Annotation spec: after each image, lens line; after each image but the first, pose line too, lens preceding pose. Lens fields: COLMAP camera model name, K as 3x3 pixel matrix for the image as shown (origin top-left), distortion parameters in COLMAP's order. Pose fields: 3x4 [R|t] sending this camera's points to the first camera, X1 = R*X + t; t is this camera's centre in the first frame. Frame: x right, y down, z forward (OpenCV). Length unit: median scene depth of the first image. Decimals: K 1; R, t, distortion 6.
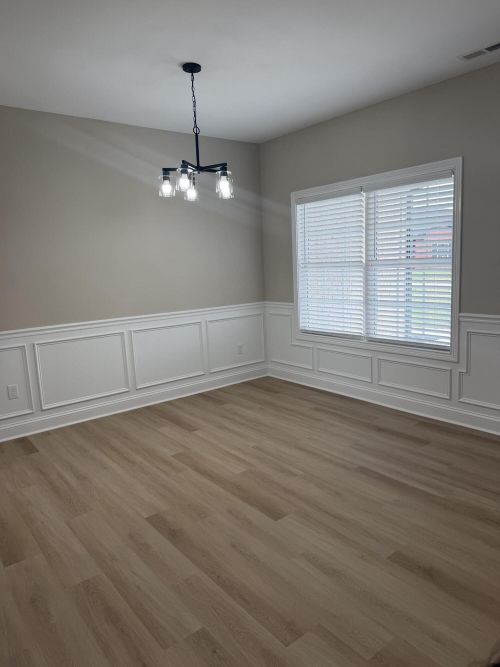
lens RADIAL K [[469.4, 0, 250.0], [0, 469.4, 333.5], [0, 0, 1]] dist [0.000374, 0.000306]
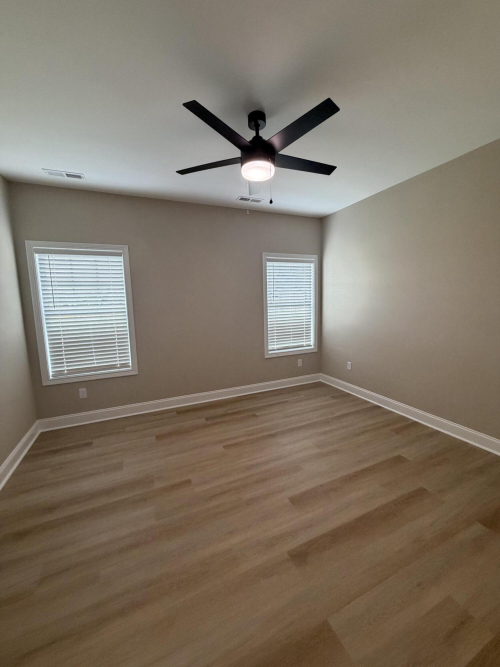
lens RADIAL K [[263.7, 0, 250.0], [0, 263.7, 333.5], [0, 0, 1]] dist [0.000566, 0.000090]
pose [[0.245095, -0.081251, 0.966088, -0.358846], [0.164817, 0.985469, 0.041067, -0.057798], [-0.955387, 0.149163, 0.254925, 0.469561]]
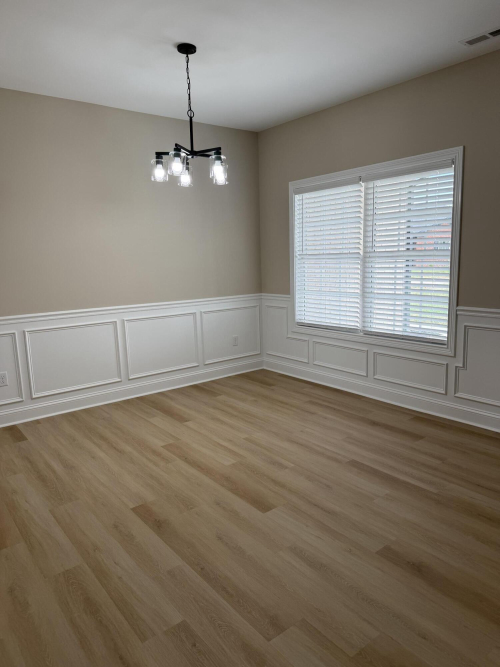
lens RADIAL K [[469.4, 0, 250.0], [0, 469.4, 333.5], [0, 0, 1]] dist [0.000374, 0.000306]
pose [[0.999860, 0.016690, -0.000695, 0.016505], [-0.016683, 0.999813, 0.009736, 0.012104], [0.000857, -0.009724, 0.999952, 0.019498]]
